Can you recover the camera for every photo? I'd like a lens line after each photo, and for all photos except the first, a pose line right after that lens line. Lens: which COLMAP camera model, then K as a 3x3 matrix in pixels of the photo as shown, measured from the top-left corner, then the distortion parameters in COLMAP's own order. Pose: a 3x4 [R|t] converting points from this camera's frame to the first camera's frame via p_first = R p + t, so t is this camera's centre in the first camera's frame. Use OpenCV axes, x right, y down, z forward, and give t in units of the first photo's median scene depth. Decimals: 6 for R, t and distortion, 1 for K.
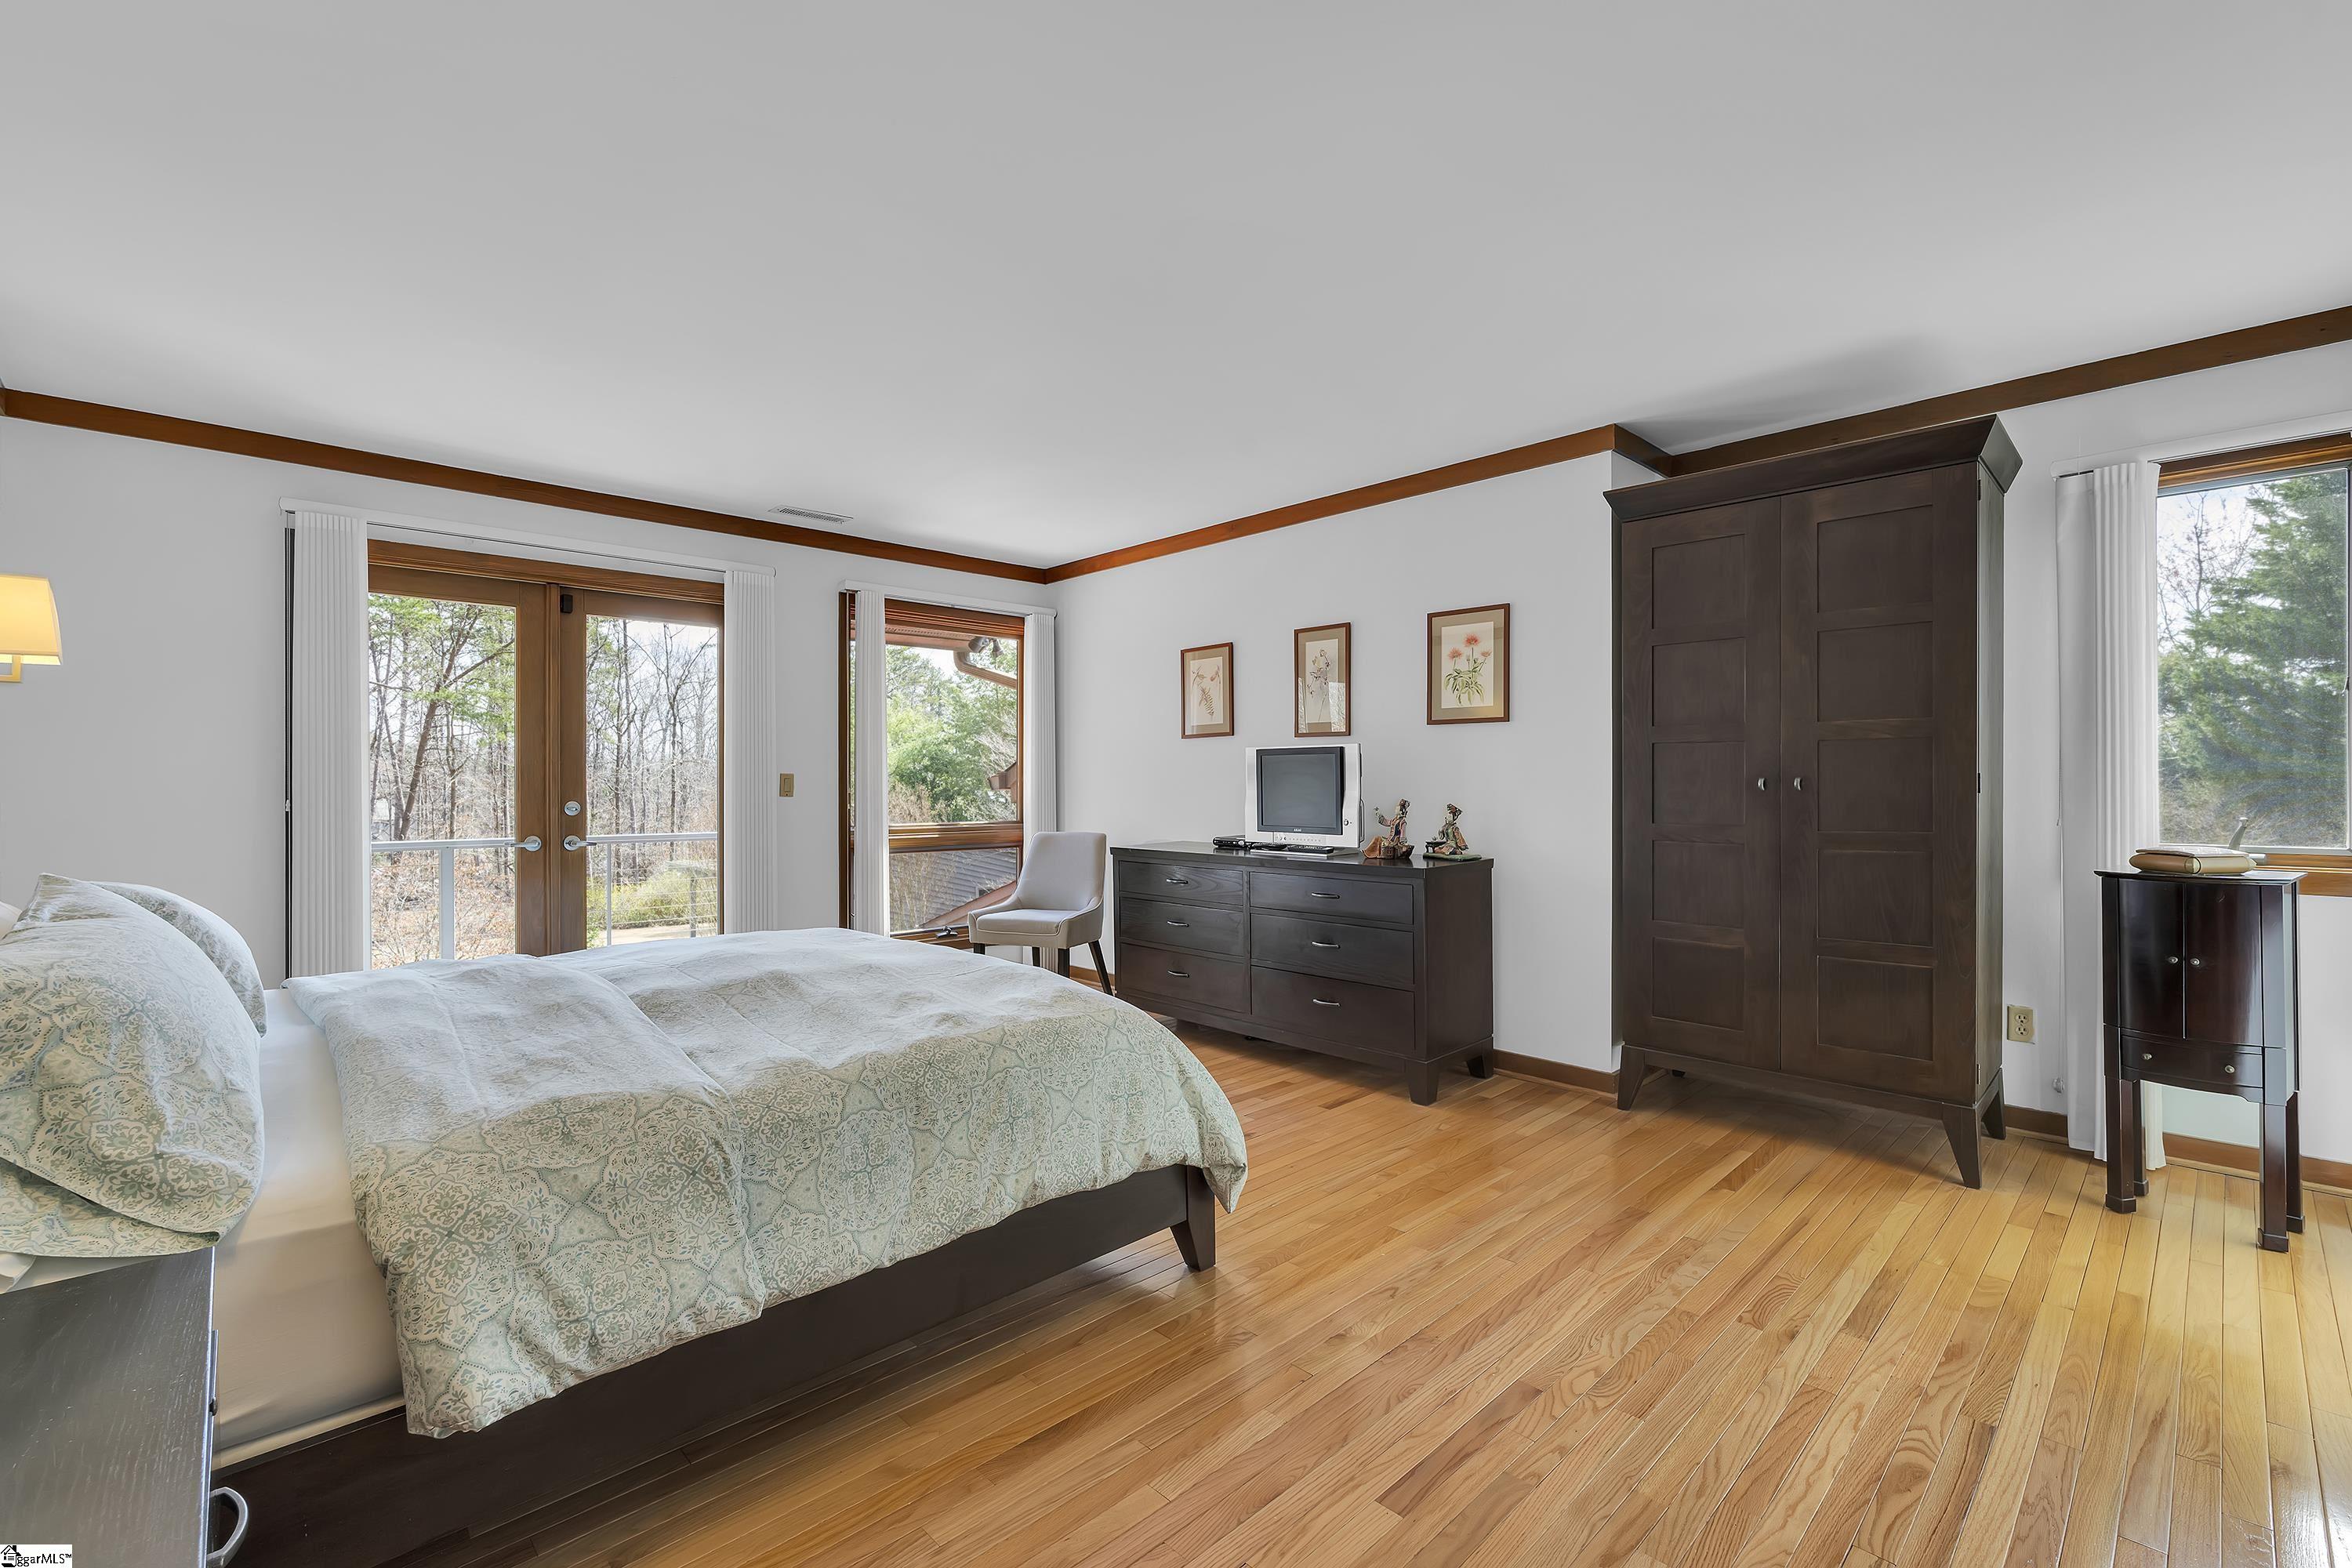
lens RADIAL K [[1049.0, 0, 1169.2], [0, 1049.0, 773.5], [0, 0, 1]] dist [-0.004391, -0.000476]
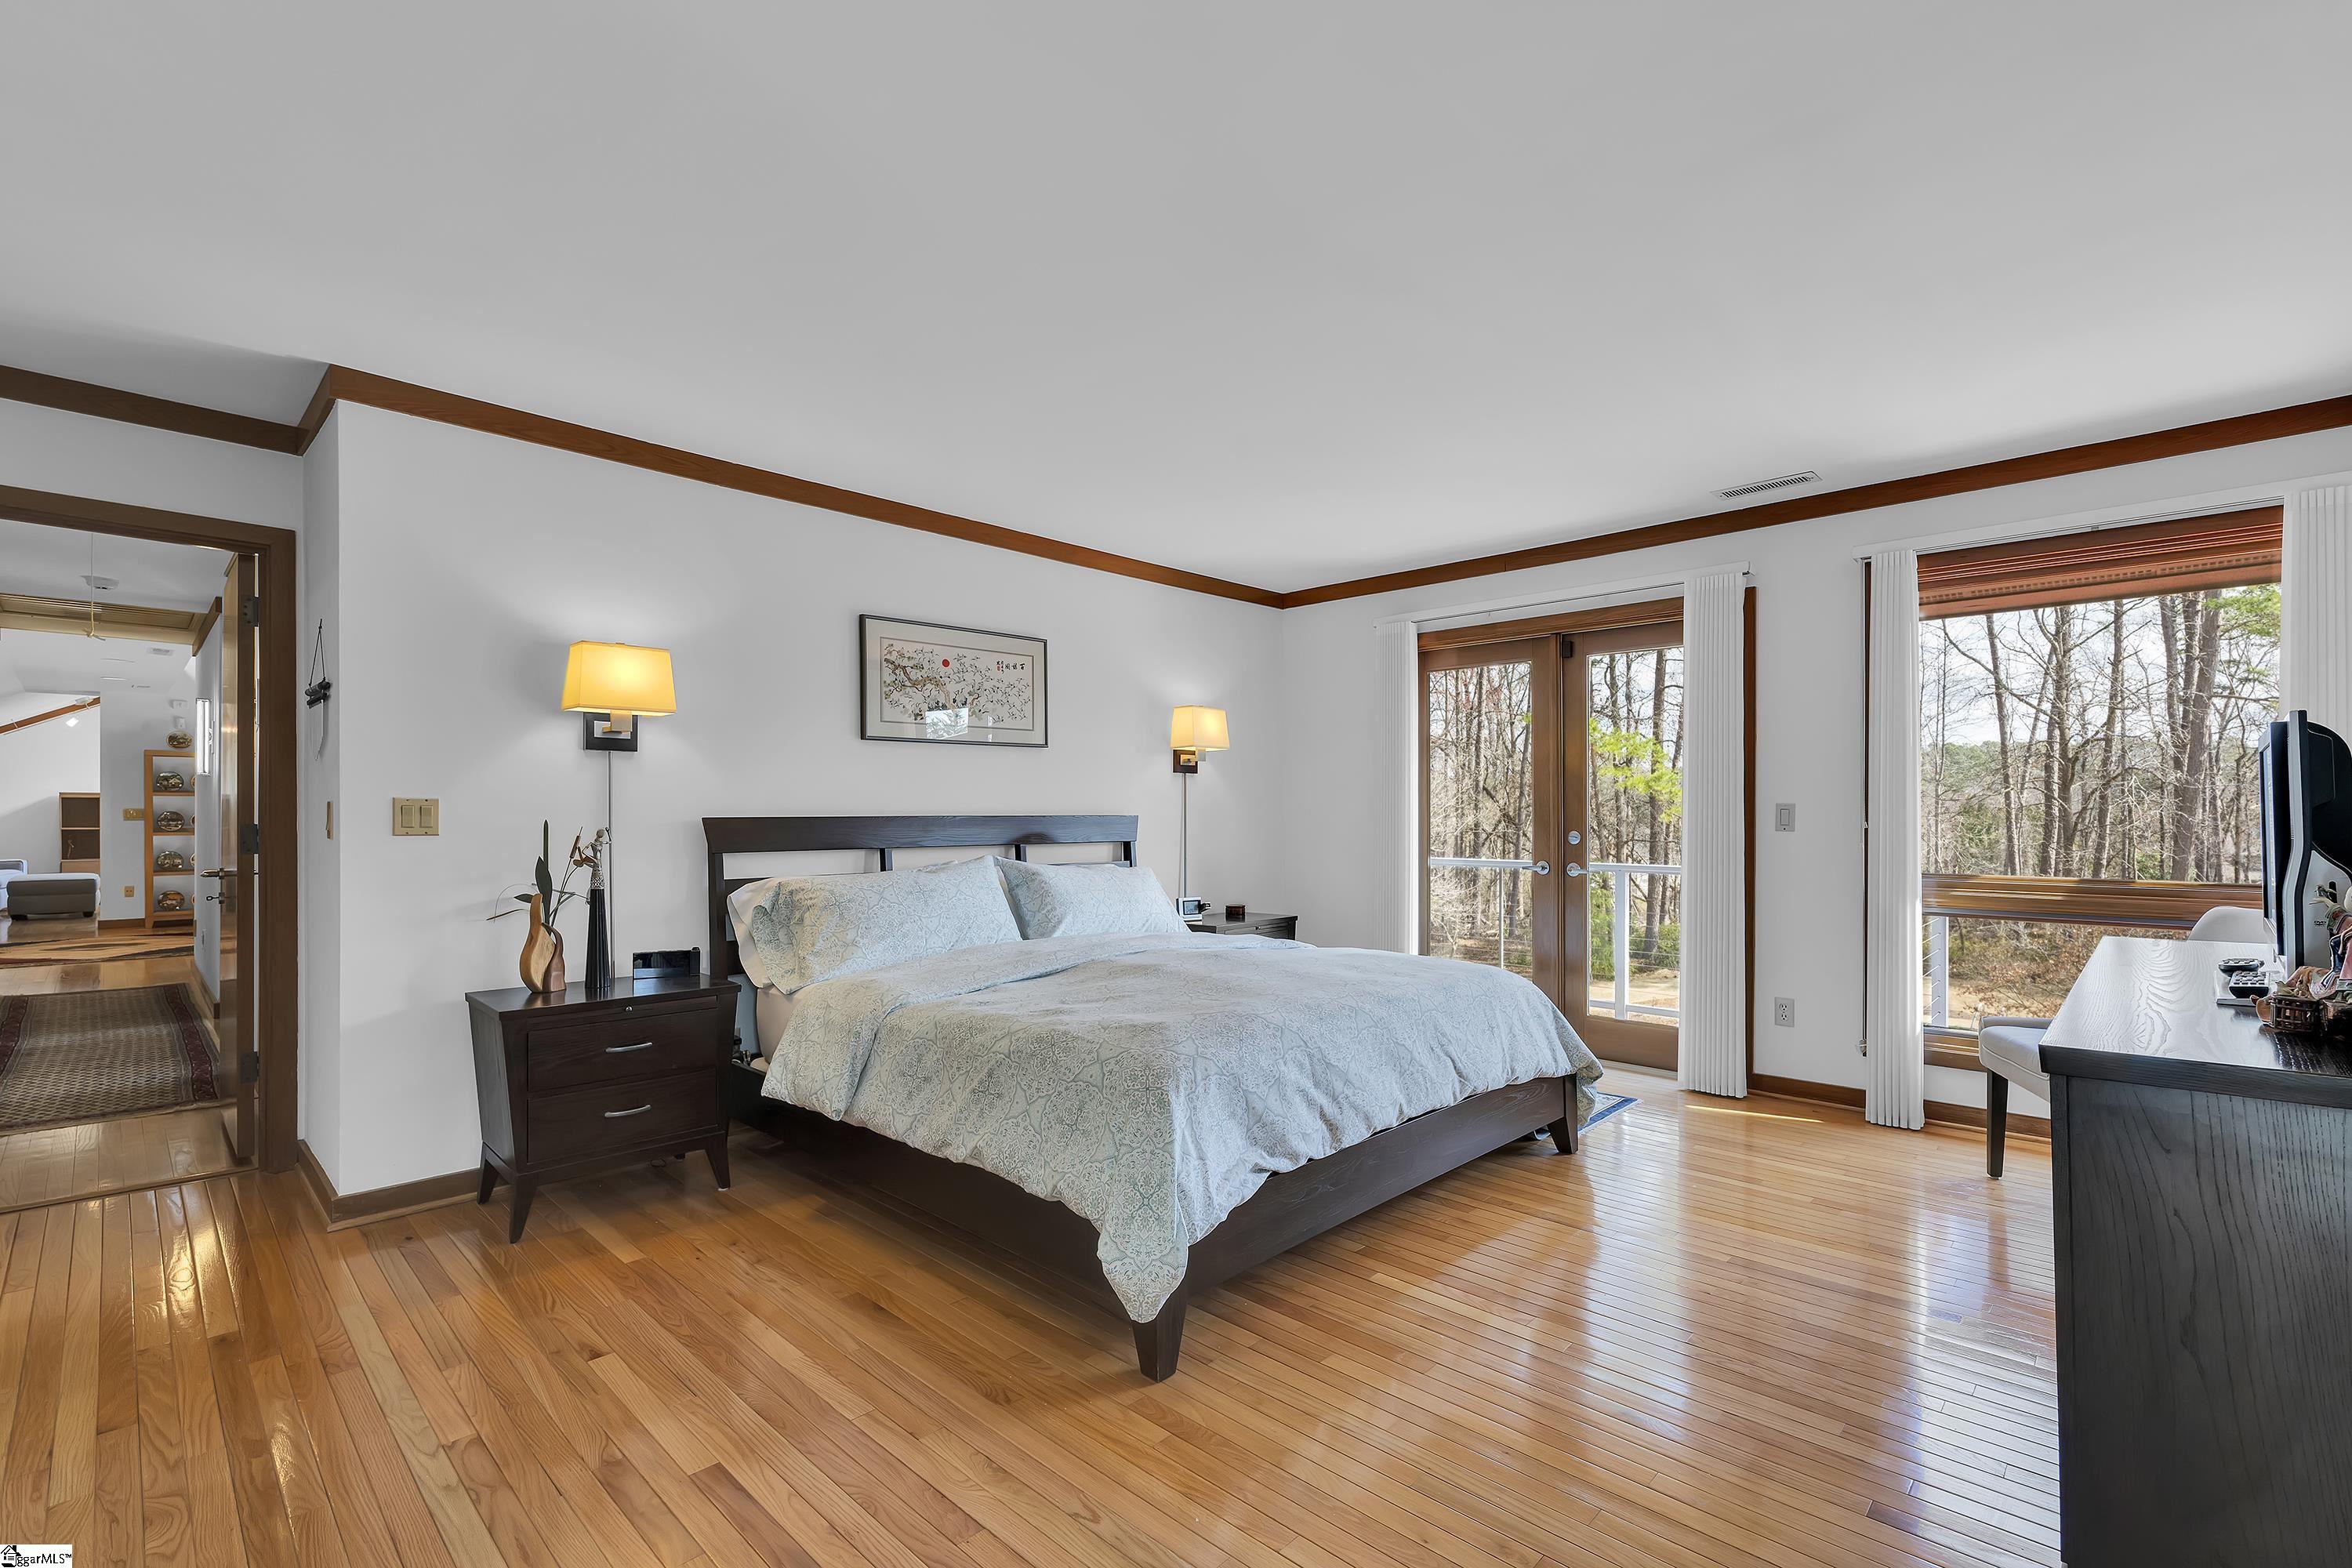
lens RADIAL K [[1049.0, 0, 1173.5], [0, 1049.0, 801.5], [0, 0, 1]] dist [-0.004391, -0.000476]
pose [[0.014956, -0.010536, -0.999833, 0.501891], [0.004673, 0.999934, -0.010467, 0.004899], [0.999877, -0.004516, 0.015004, 0.568472]]
